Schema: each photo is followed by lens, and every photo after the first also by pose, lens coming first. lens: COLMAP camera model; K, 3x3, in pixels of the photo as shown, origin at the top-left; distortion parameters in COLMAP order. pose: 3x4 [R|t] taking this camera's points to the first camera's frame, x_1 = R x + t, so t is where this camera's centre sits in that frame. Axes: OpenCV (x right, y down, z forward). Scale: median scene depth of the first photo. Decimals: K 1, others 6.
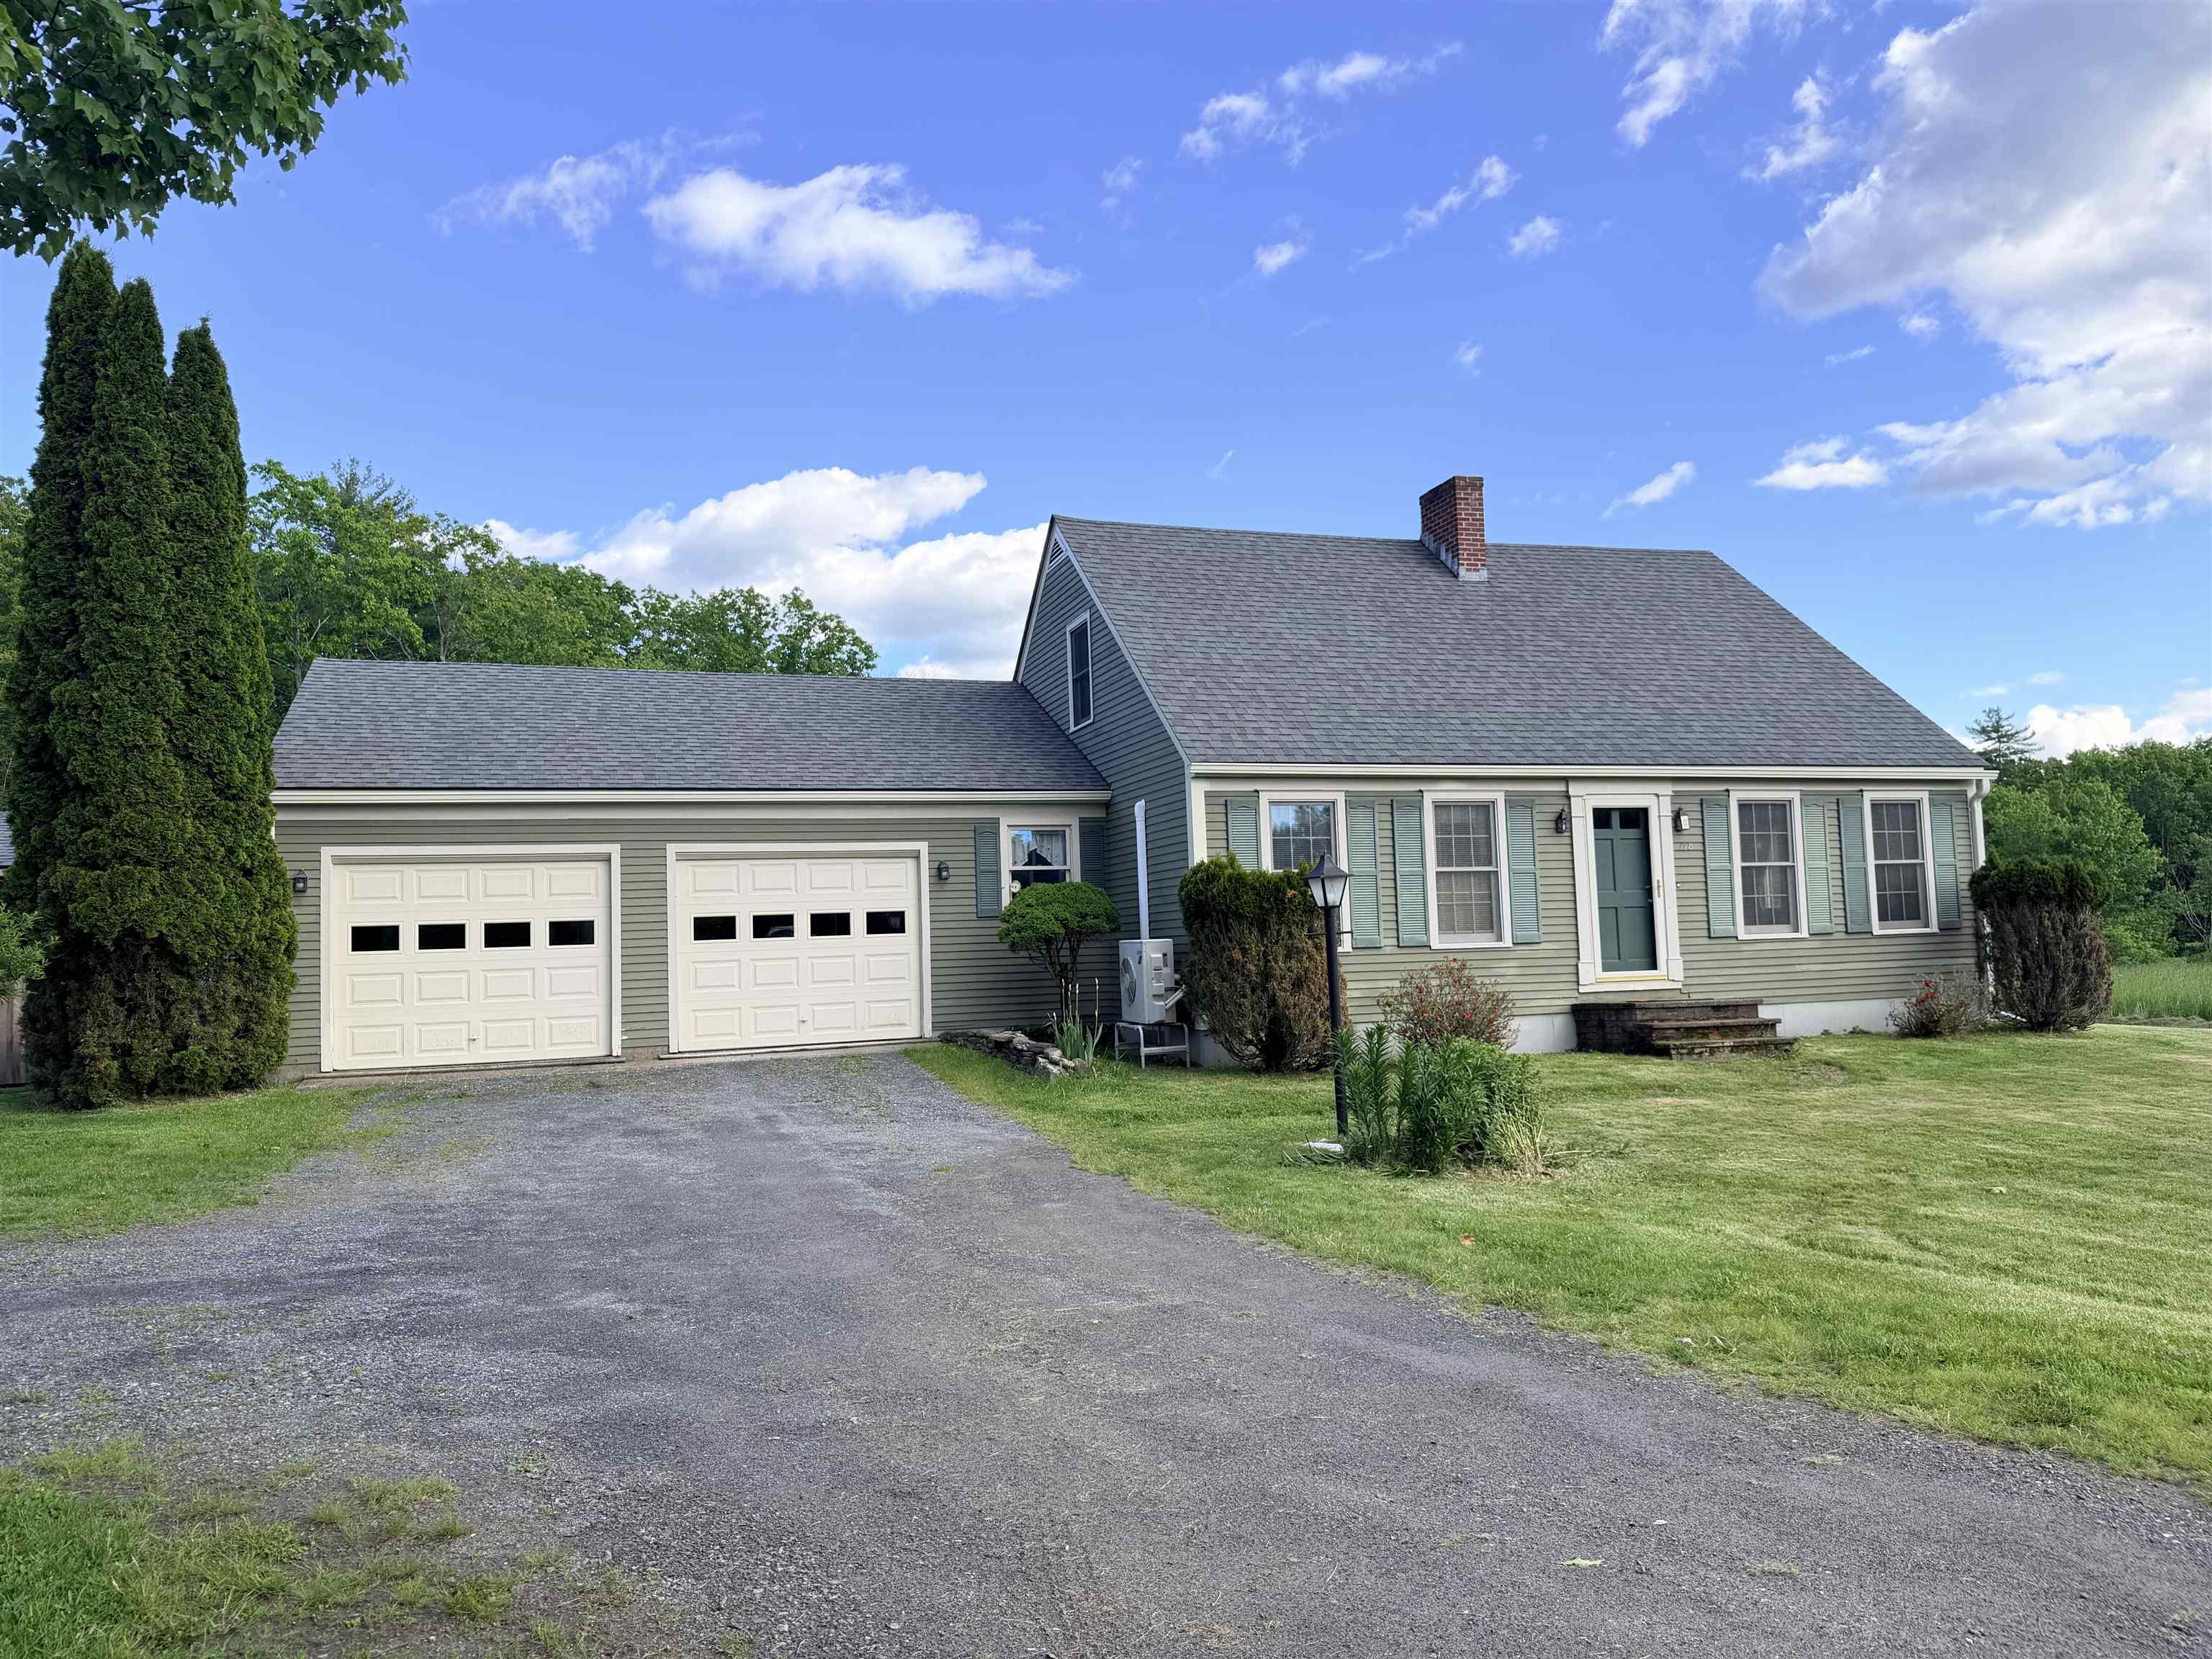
lens RADIAL K [[1598.8, 0, 1106.0], [0, 1598.8, 829.5], [0, 0, 1]] dist [0.002484, -0.001589]
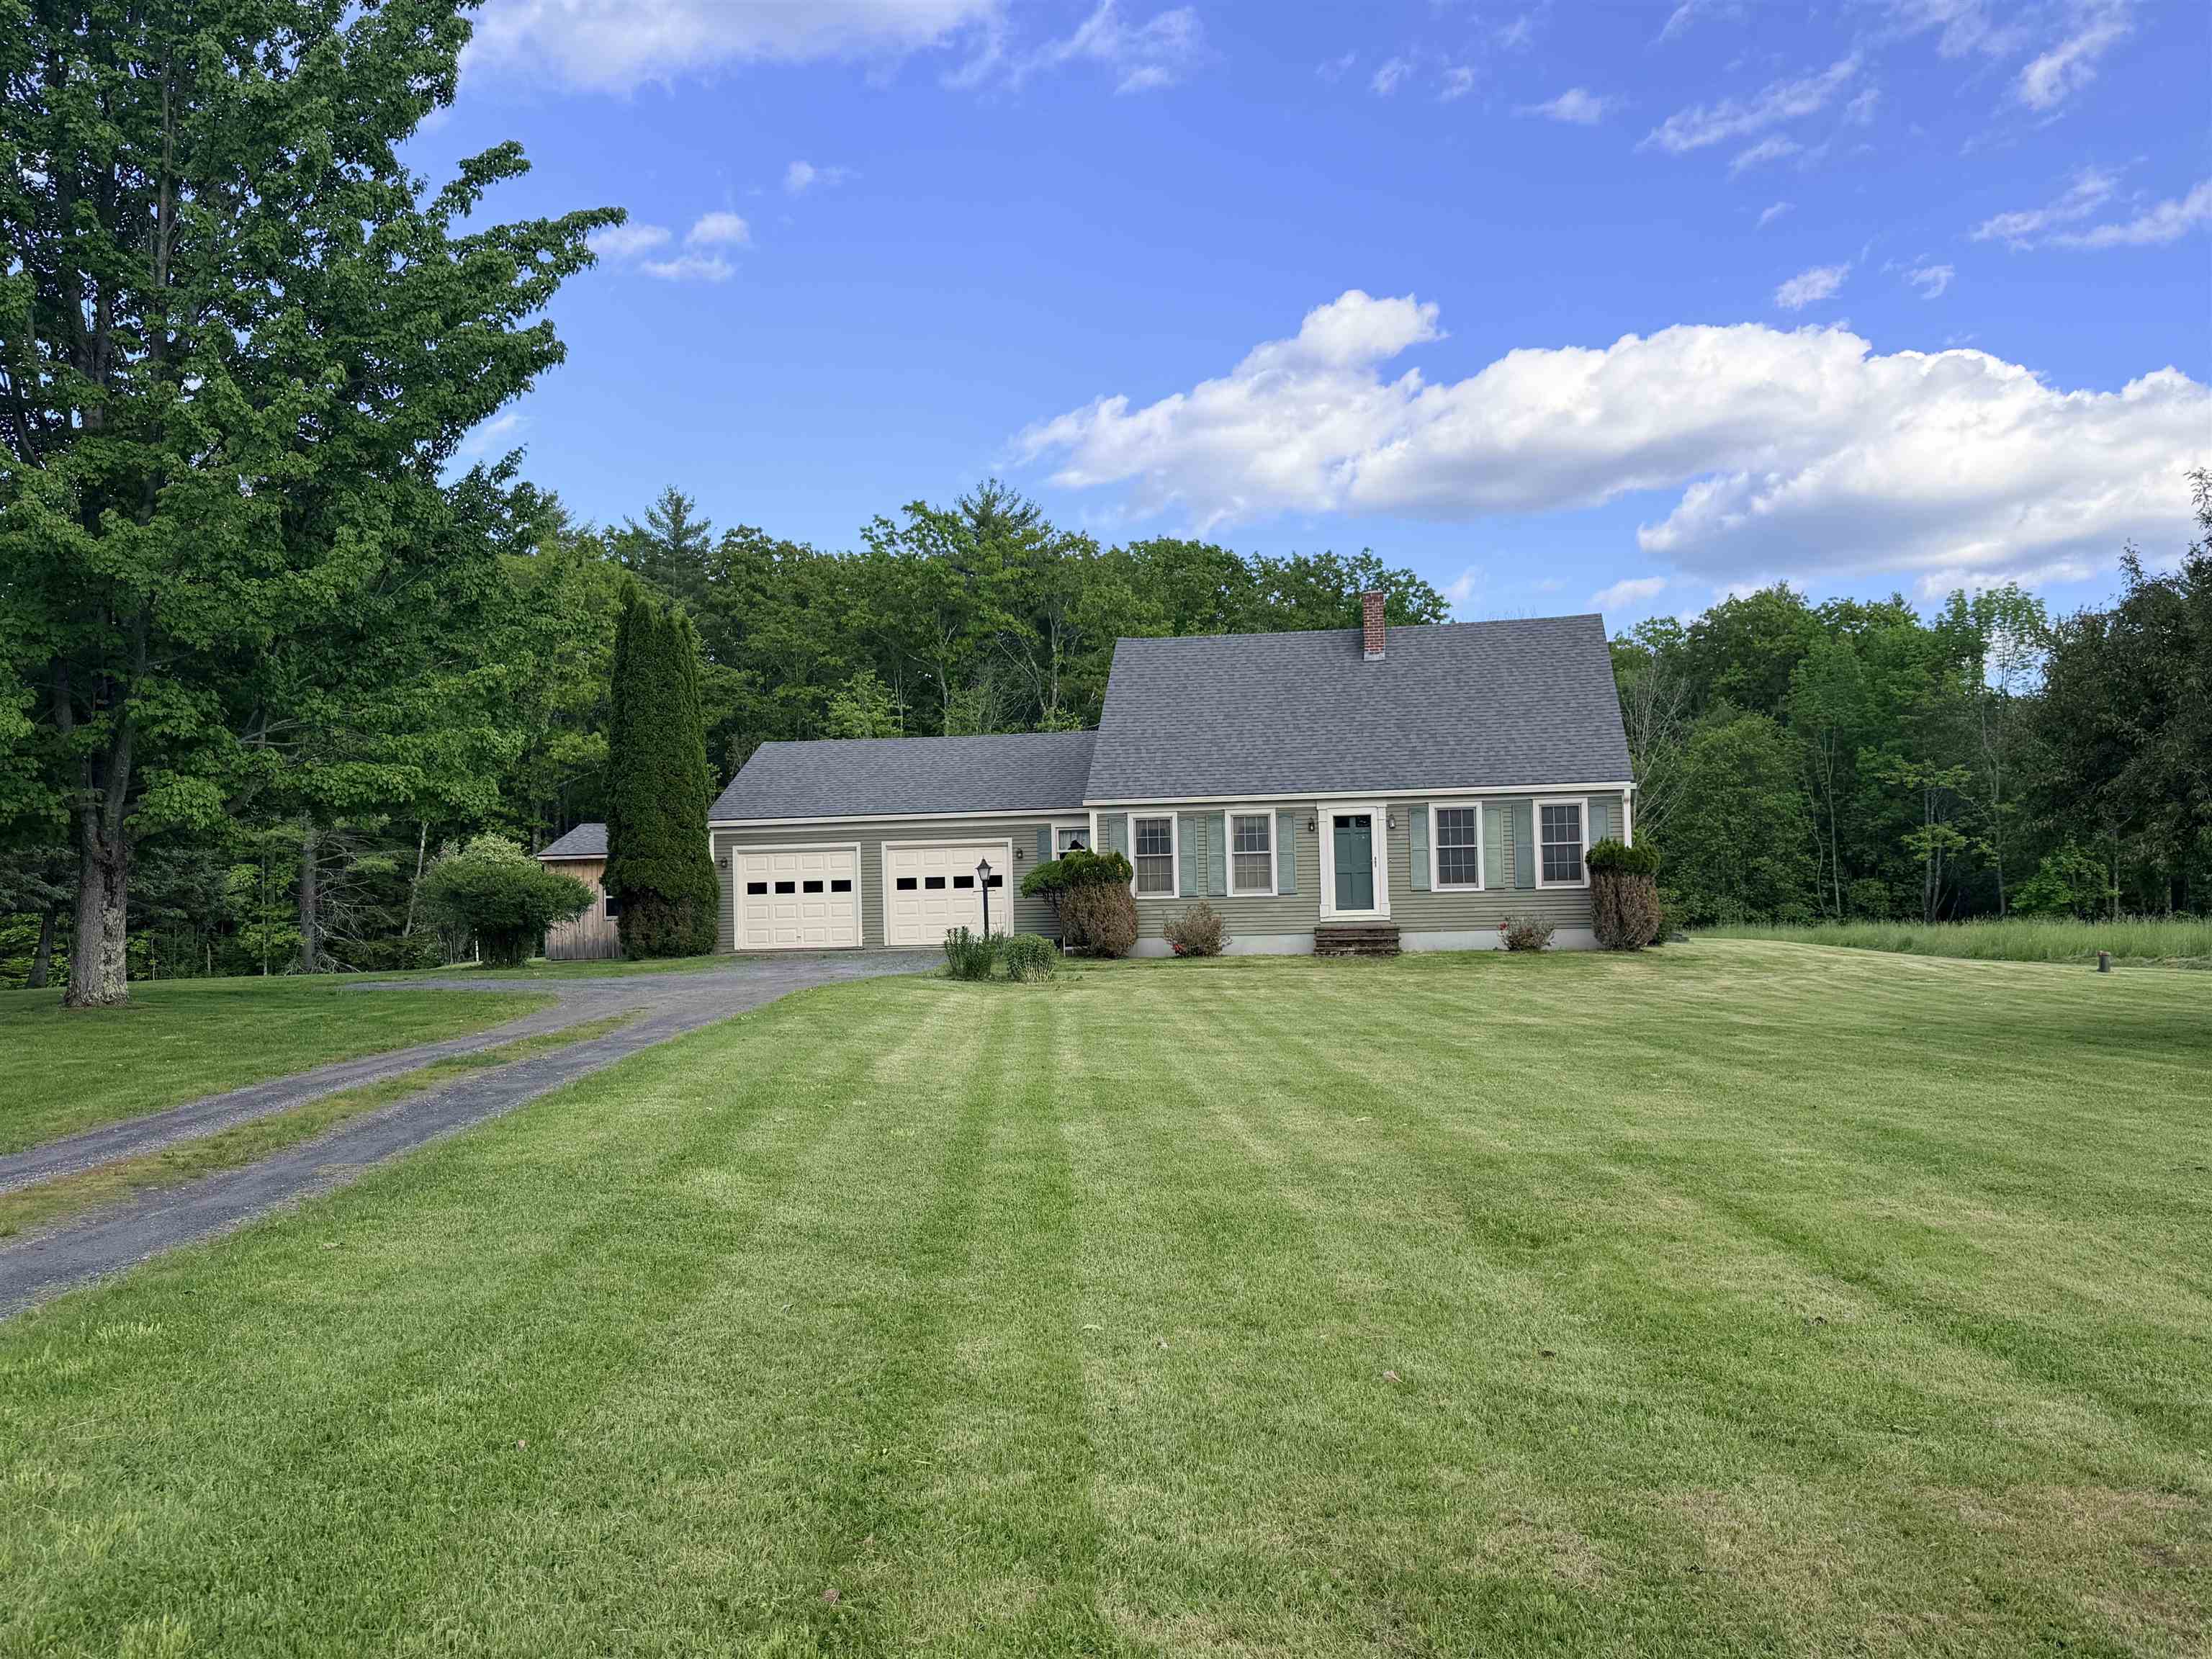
lens RADIAL K [[1853.6, 0, 1106.0], [0, 1853.6, 829.5], [0, 0, 1]] dist [0.000884, 0.000401]
pose [[0.892108, -0.010455, -0.451702, 1.017320], [0.030218, 0.998874, 0.036560, -0.082019], [0.450811, -0.046265, 0.891420, -0.932737]]
